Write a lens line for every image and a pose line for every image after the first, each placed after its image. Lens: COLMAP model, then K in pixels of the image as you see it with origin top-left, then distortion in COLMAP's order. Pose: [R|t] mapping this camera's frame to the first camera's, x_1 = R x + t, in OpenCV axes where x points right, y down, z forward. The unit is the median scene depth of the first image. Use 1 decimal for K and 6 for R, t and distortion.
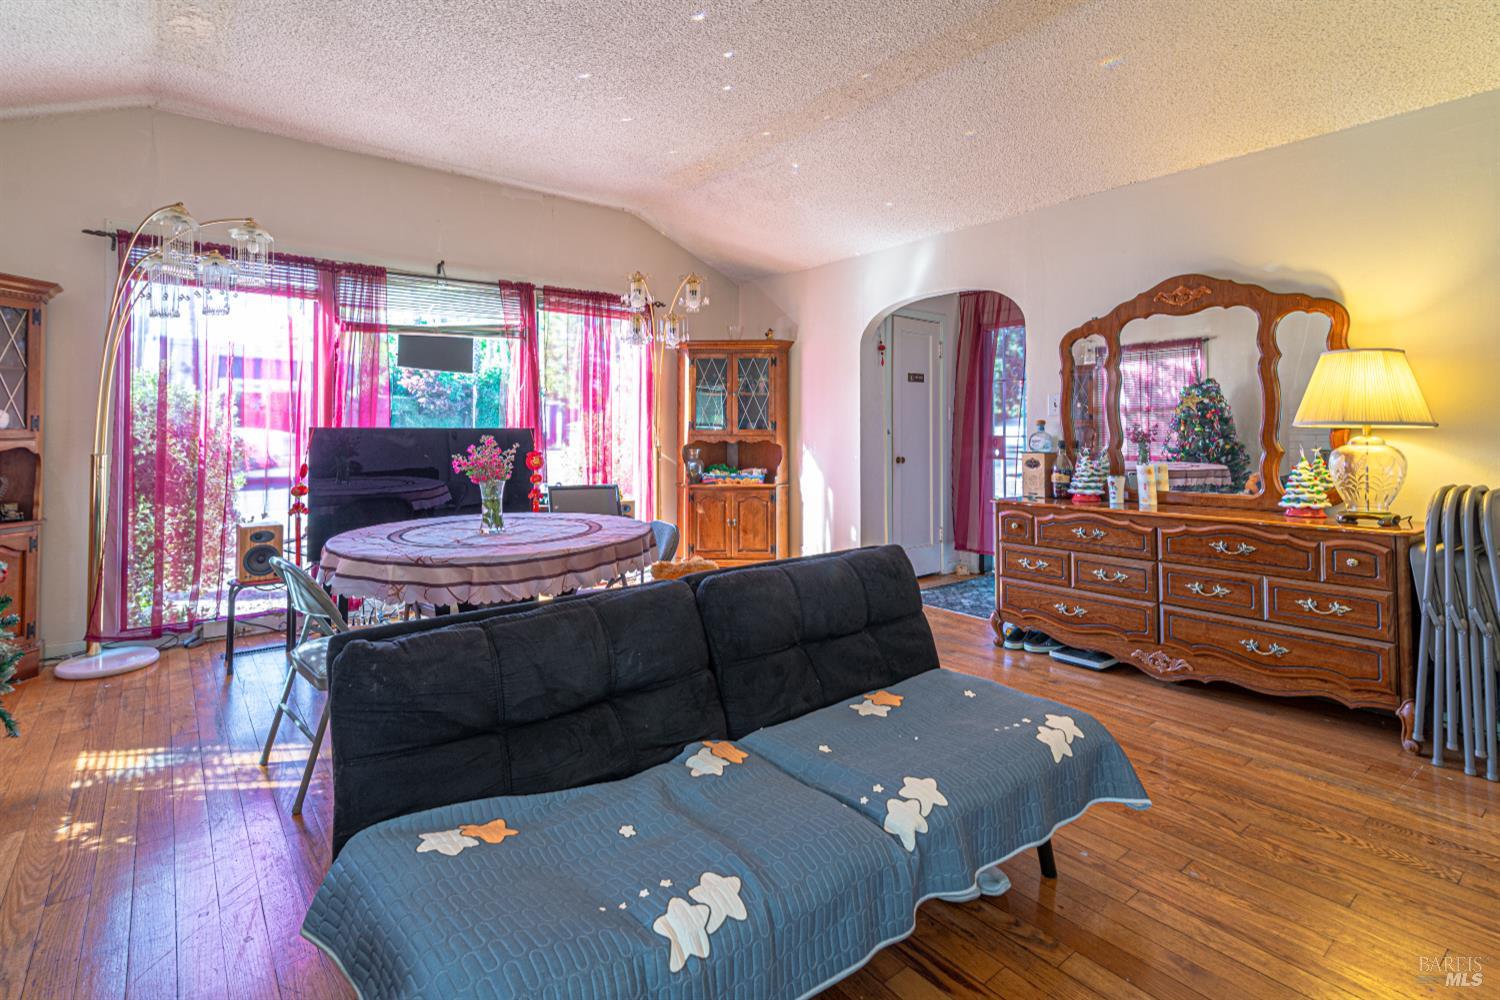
lens RADIAL K [[766.3, 0, 749.5], [0, 766.3, 512.6], [0, 0, 1]] dist [0.020039, 0.000942]
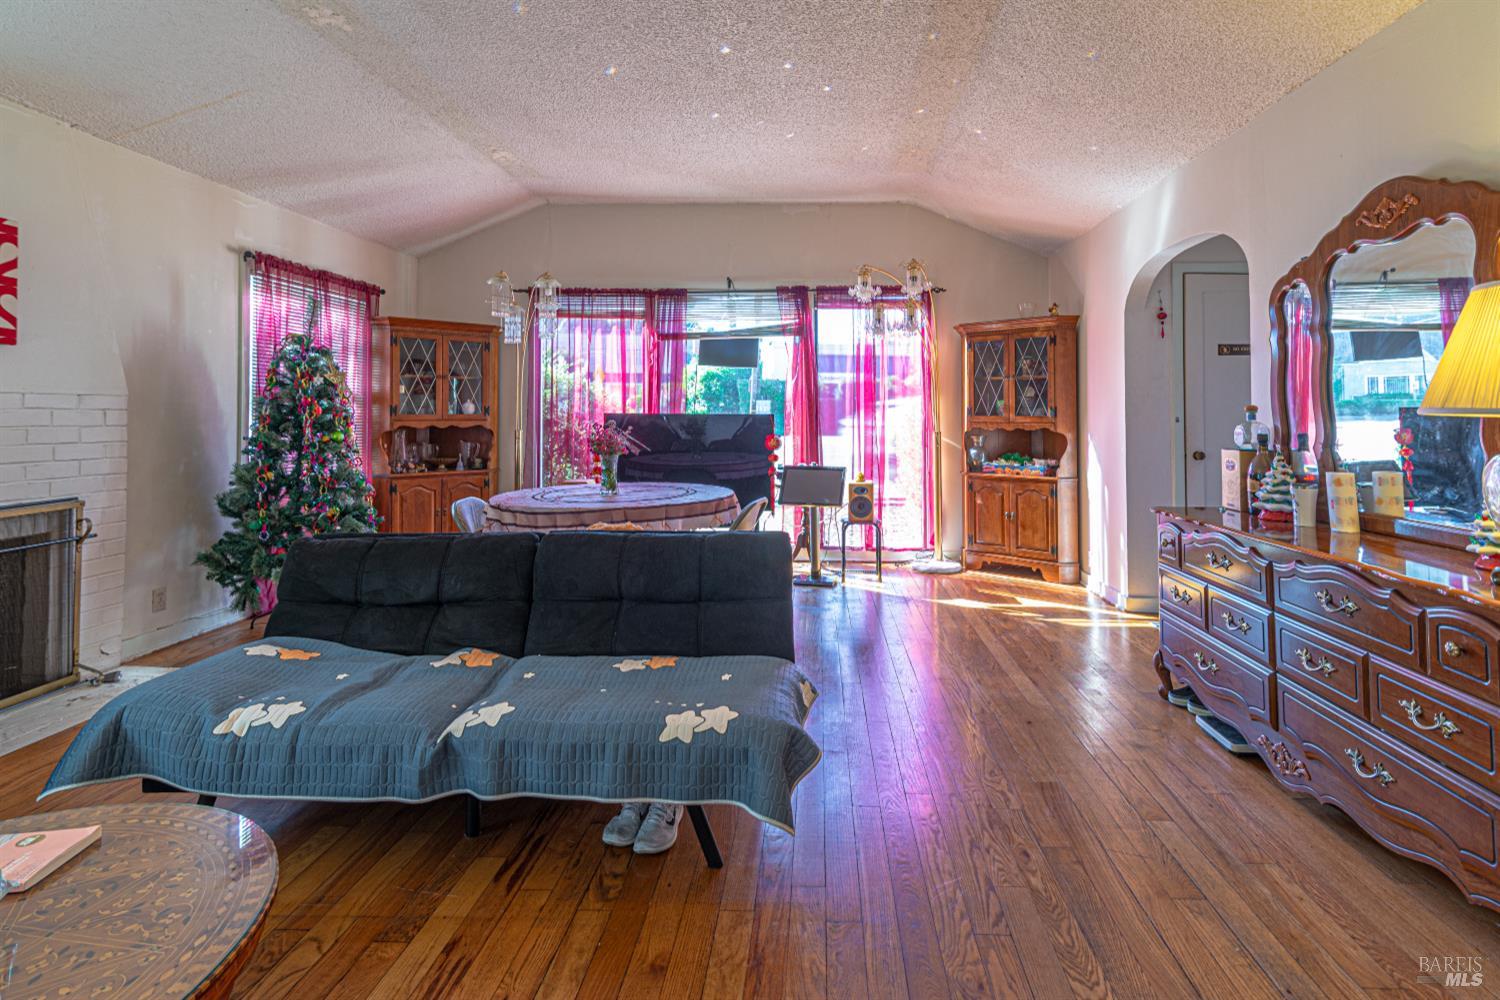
lens RADIAL K [[765.7, 0, 750.0], [0, 765.7, 500.0], [0, 0, 1]] dist [0.019969, -0.000419]
pose [[0.741695, 0.078565, -0.666120, 0.436098], [-0.076655, 0.996538, 0.032184, -0.014809], [0.666342, 0.027191, 0.745150, 0.116548]]
